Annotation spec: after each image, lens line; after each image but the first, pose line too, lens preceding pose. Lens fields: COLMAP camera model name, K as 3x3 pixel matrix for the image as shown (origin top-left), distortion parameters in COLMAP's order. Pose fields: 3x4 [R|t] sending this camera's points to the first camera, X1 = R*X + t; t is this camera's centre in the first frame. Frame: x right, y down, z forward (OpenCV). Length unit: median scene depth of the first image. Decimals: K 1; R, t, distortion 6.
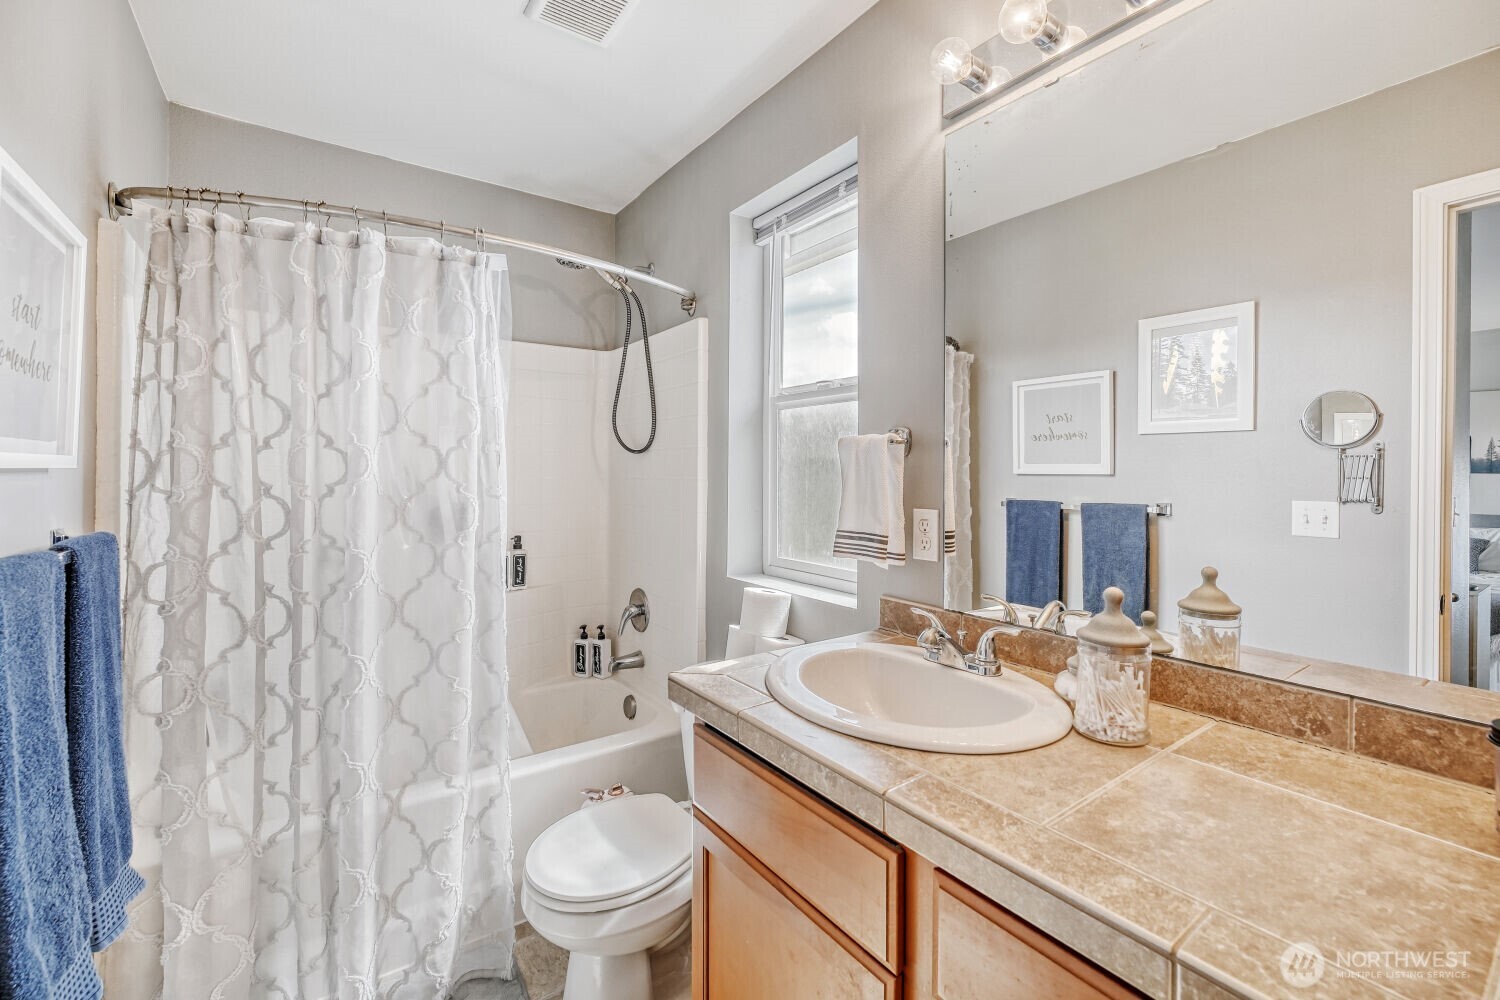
lens RADIAL K [[617.2, 0, 749.0], [0, 617.2, 476.7], [0, 0, 1]] dist [-0.009765, 0.000495]
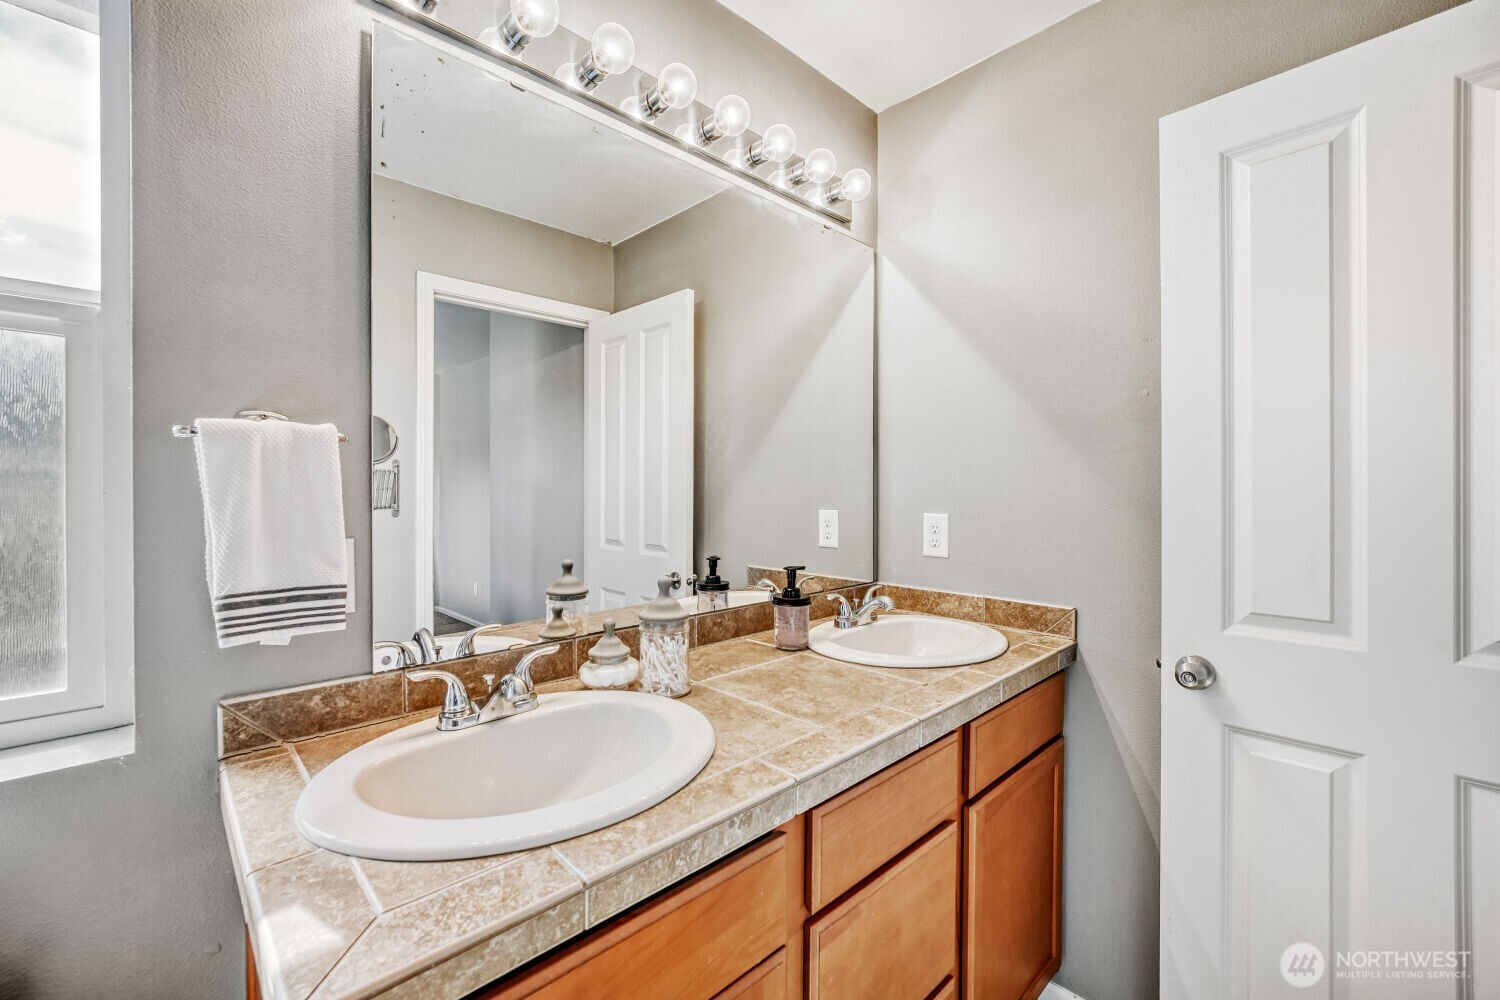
lens RADIAL K [[617.2, 0, 748.7], [0, 617.2, 485.7], [0, 0, 1]] dist [-0.009765, 0.000495]
pose [[-0.131981, -0.004716, 0.991241, -0.811805], [0.007193, 0.999958, 0.005716, -0.012039], [-0.991226, 0.007884, -0.131941, 1.174857]]
